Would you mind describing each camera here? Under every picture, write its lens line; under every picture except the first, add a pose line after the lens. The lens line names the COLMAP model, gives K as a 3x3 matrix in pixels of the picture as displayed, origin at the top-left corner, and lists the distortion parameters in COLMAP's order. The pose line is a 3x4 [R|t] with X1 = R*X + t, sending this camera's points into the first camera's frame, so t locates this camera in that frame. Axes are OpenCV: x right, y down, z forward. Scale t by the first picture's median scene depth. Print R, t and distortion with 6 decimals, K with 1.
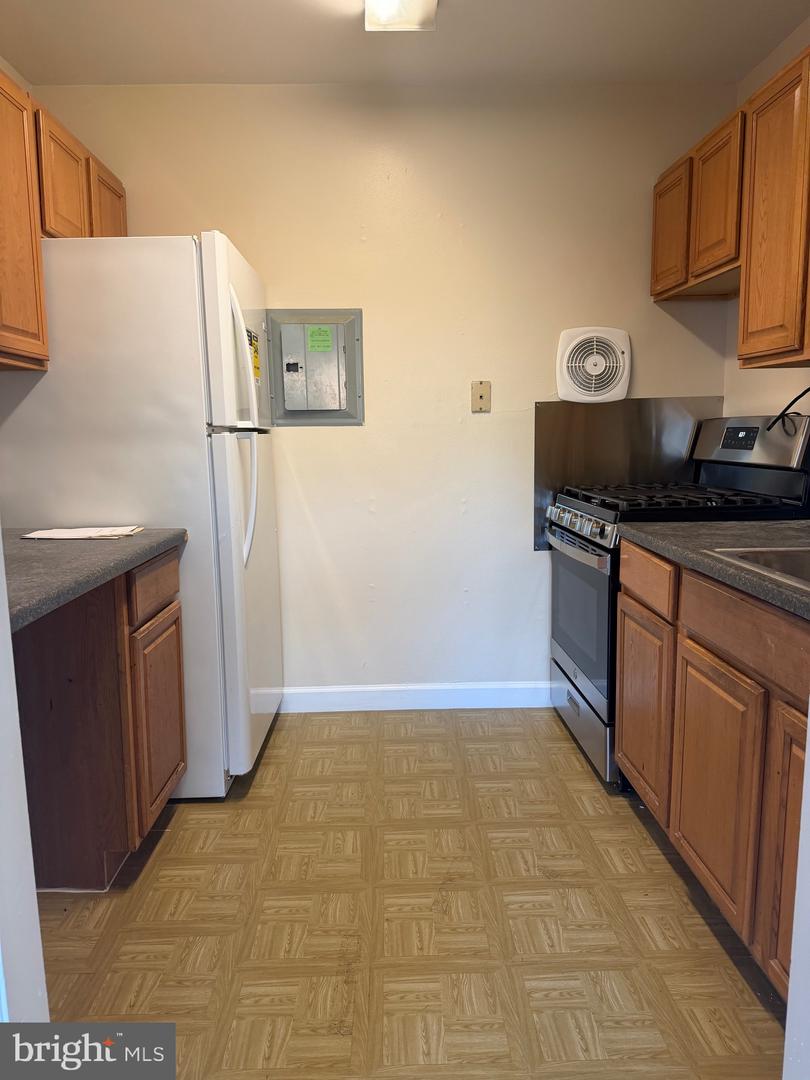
lens RADIAL K [[757.4, 0, 402.1], [0, 757.4, 541.3], [0, 0, 1]] dist [0.098415, -0.144746]
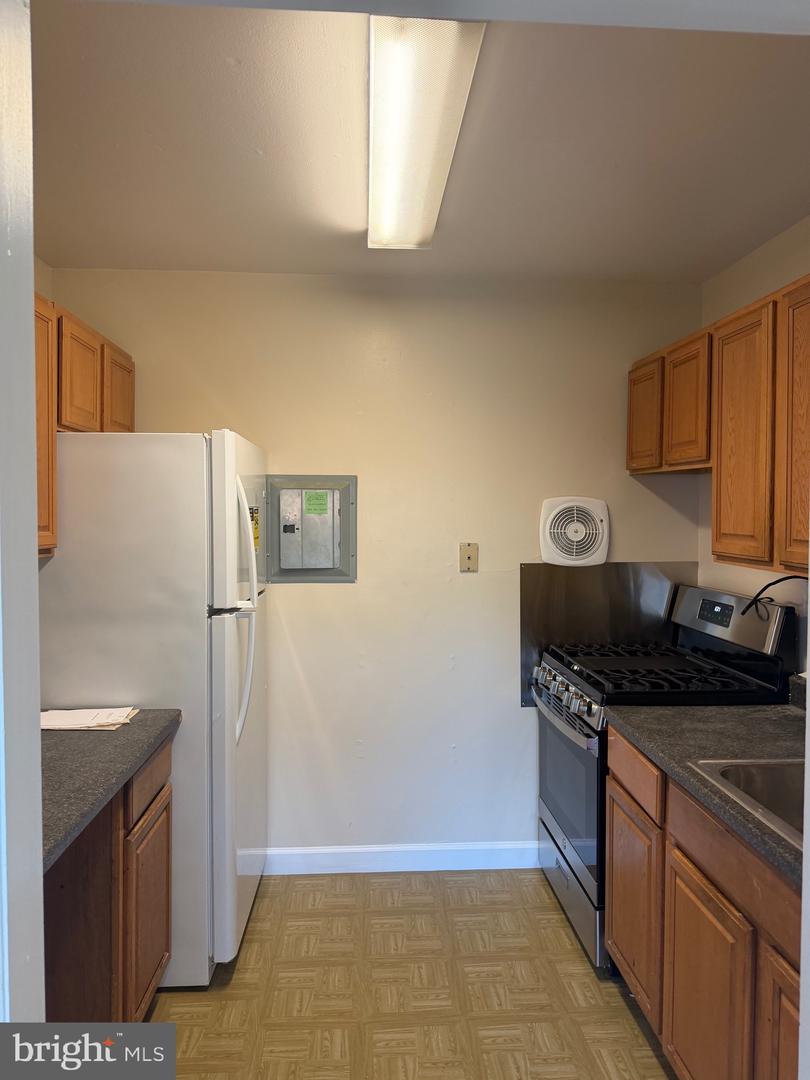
lens RADIAL K [[758.6, 0, 408.2], [0, 758.6, 536.2], [0, 0, 1]] dist [0.085376, -0.100212]
pose [[0.999176, 0.016507, 0.037069, -0.024091], [-0.012373, 0.993952, -0.109115, -0.132149], [-0.038646, 0.108566, 0.993338, -0.044220]]
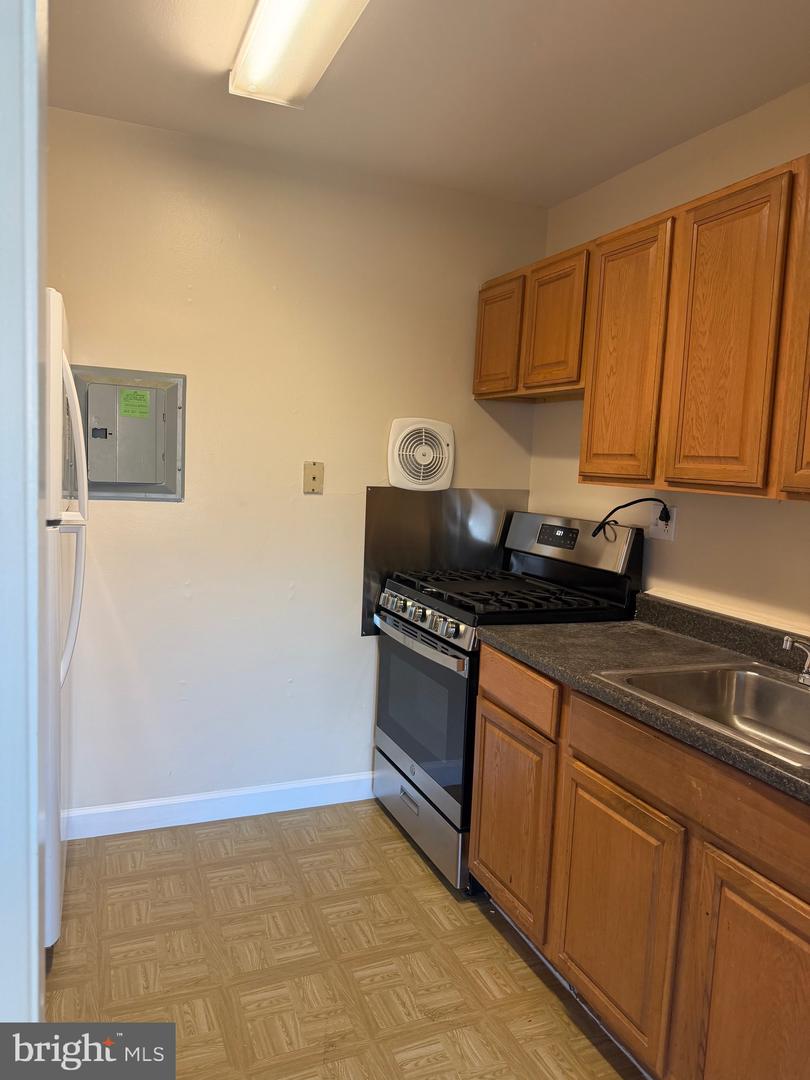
lens RADIAL K [[756.8, 0, 404.9], [0, 756.8, 531.9], [0, 0, 1]] dist [0.086458, -0.113025]
pose [[0.931166, 0.026303, 0.363645, -0.169751], [-0.008834, 0.998729, -0.049619, -0.095857], [-0.364488, 0.042991, 0.930215, 0.093730]]
